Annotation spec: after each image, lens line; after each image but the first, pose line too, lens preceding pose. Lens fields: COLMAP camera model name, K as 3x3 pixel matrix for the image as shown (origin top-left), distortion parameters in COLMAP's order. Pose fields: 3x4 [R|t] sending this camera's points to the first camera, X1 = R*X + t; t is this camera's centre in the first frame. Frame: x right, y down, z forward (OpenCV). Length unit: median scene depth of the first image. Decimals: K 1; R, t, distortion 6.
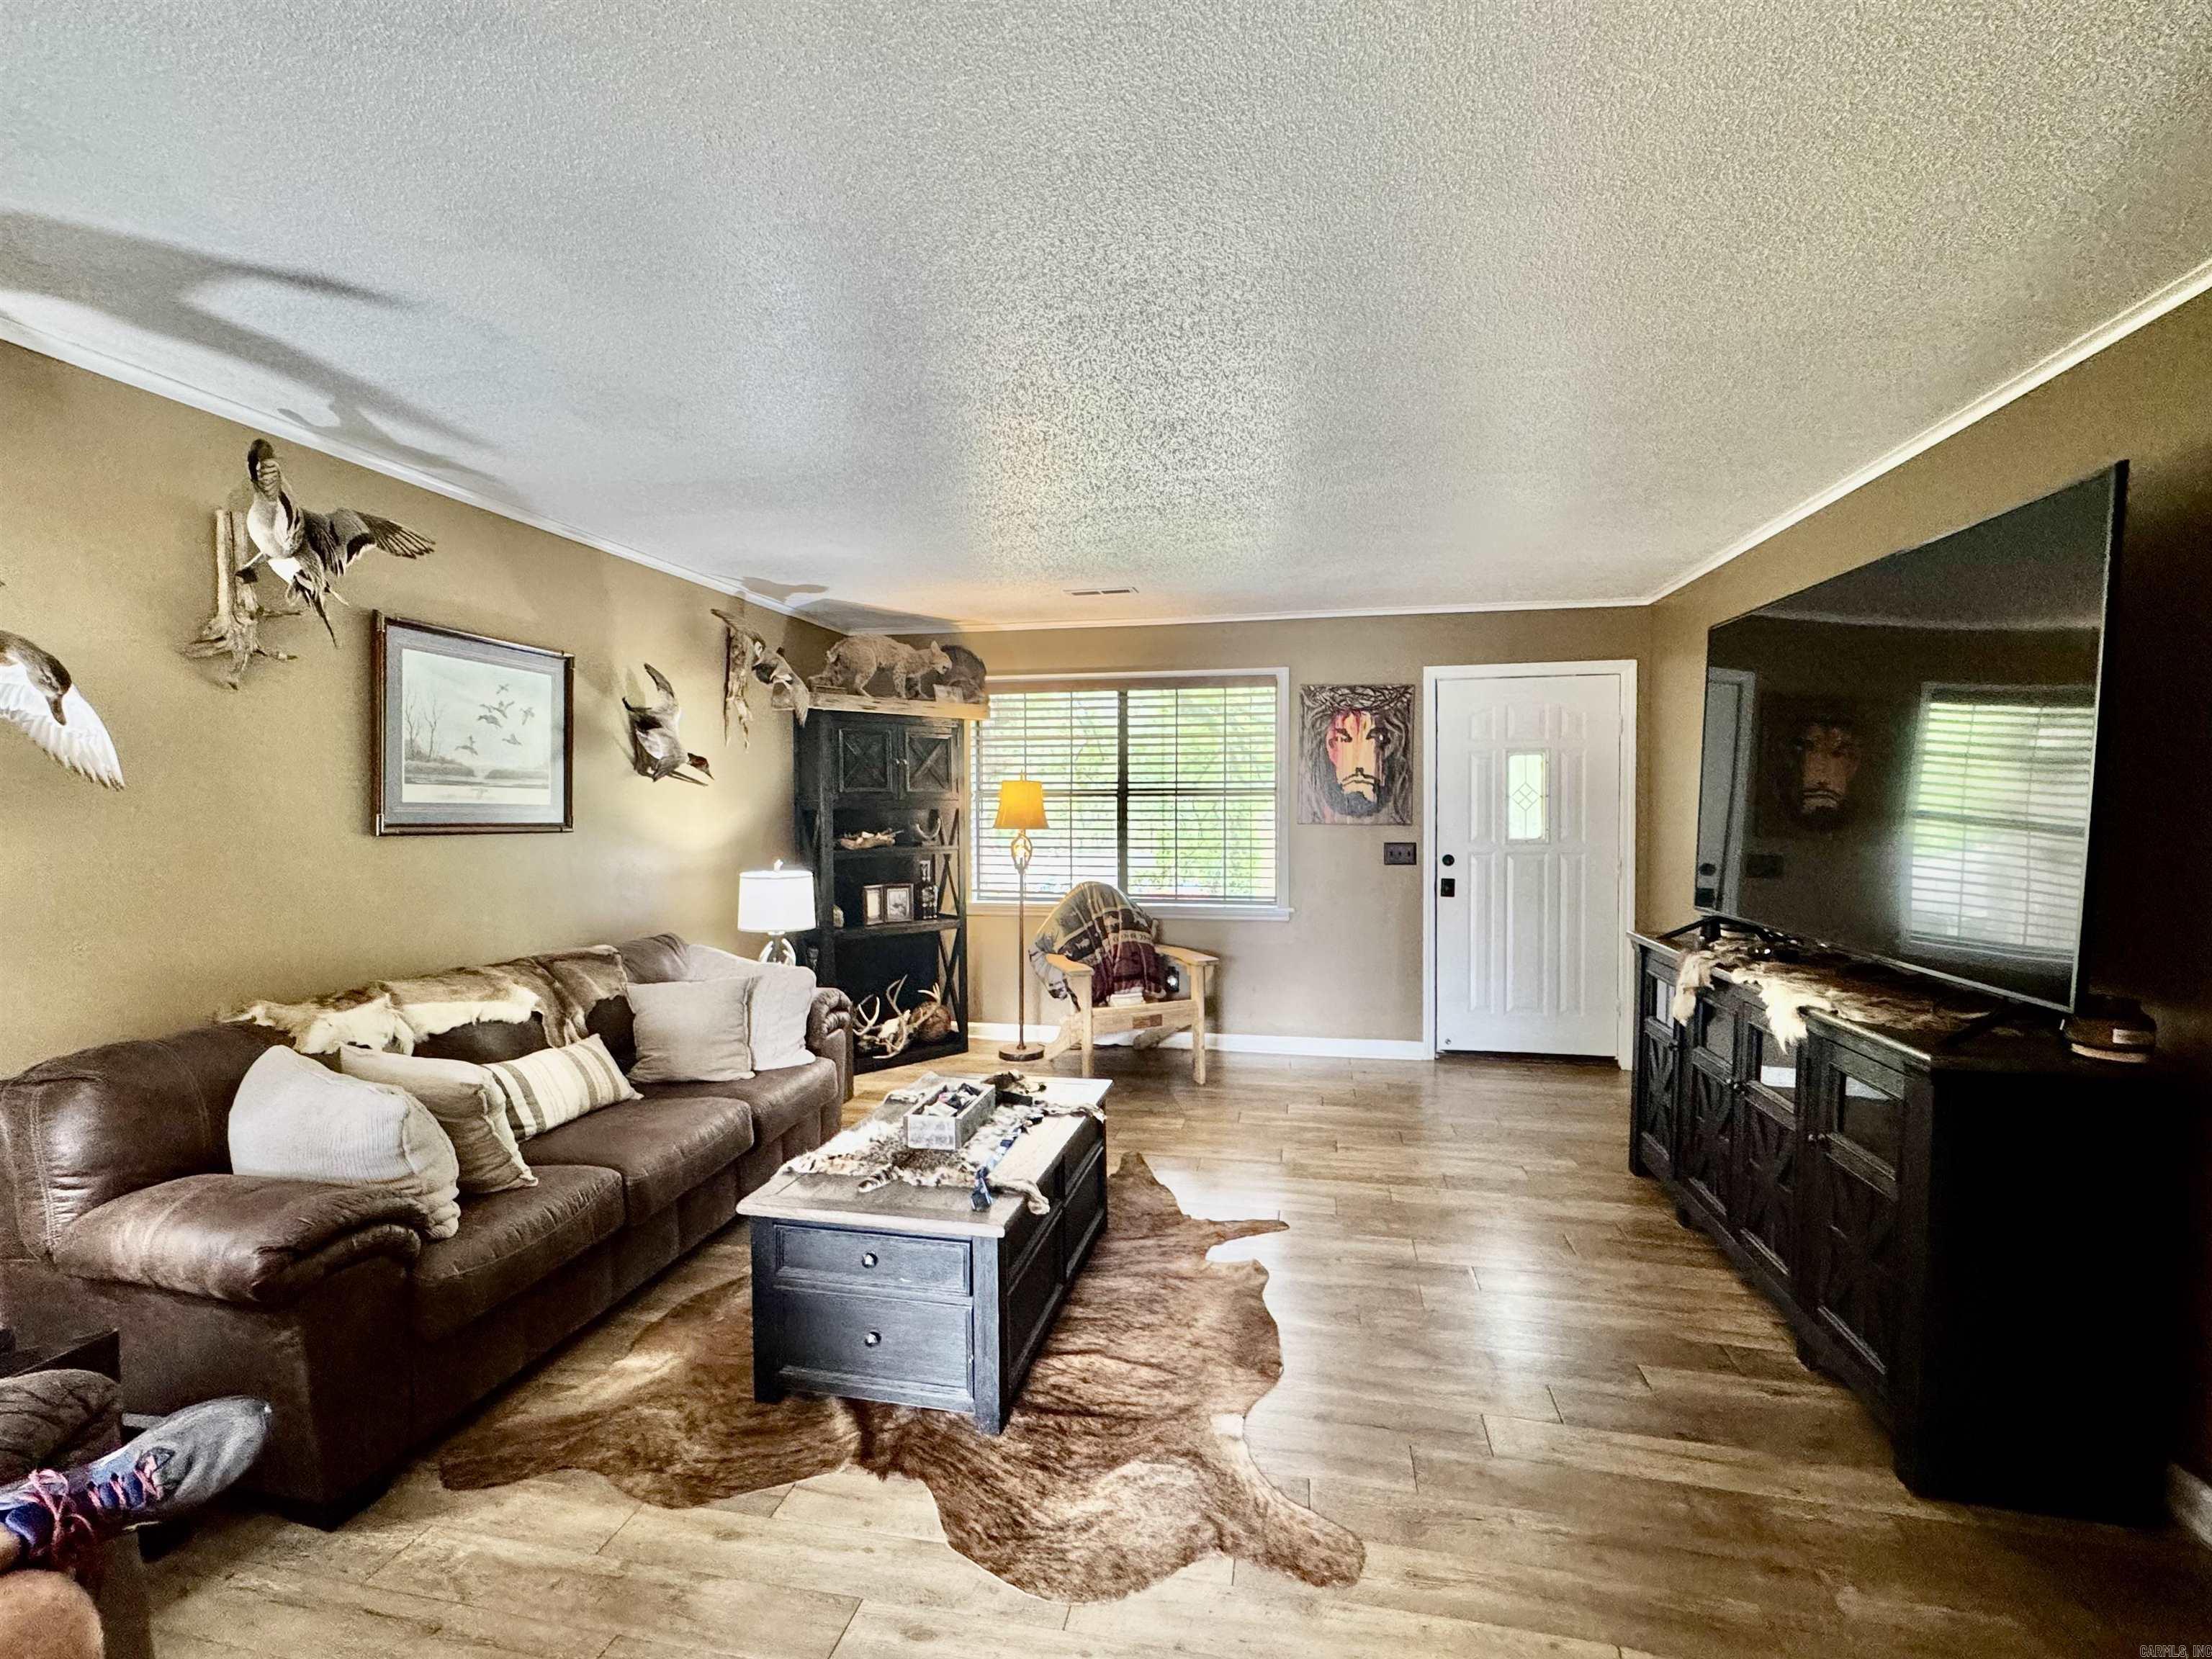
lens RADIAL K [[974.1, 0, 1102.5], [0, 974.1, 829.5], [0, 0, 1]] dist [-0.000667, -0.000301]
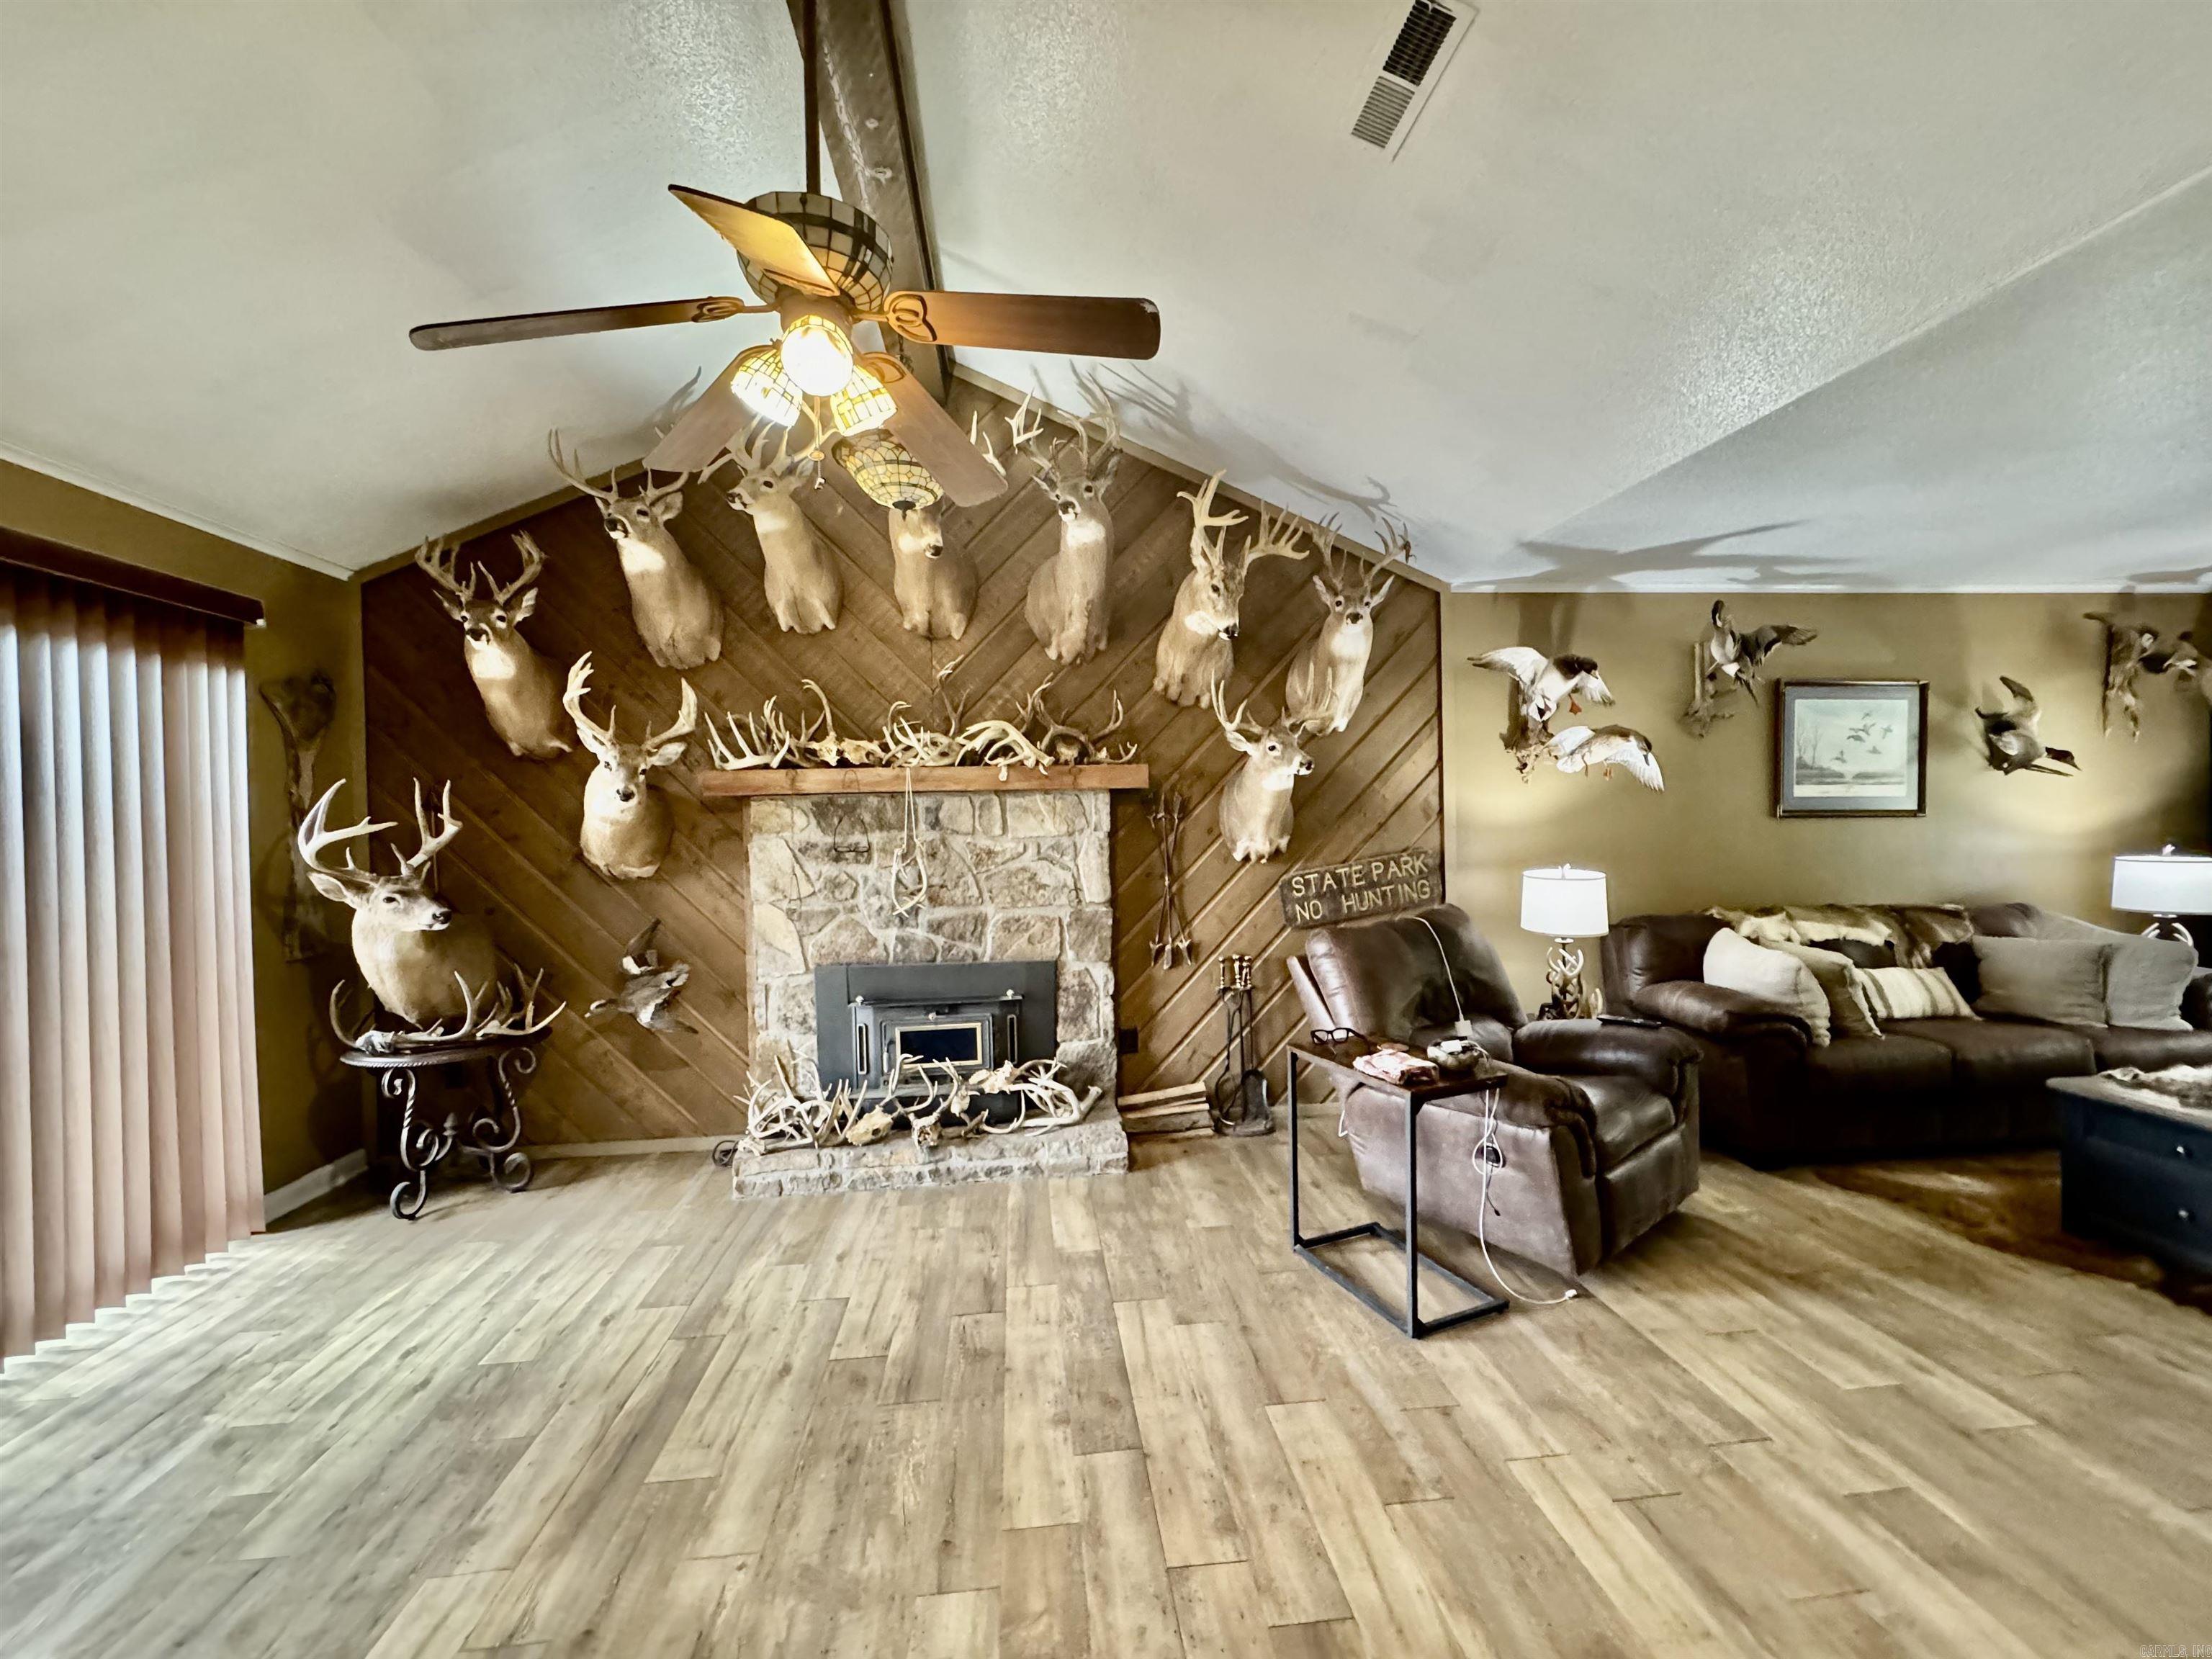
lens RADIAL K [[886.4, 0, 1099.7], [0, 886.4, 834.9], [0, 0, 1]] dist [-0.000599, 0.000567]
pose [[0.294311, 0.011876, -0.955636, 0.303643], [-0.004444, 0.999929, 0.011057, 0.021123], [0.955699, 0.000993, 0.294343, -0.467399]]
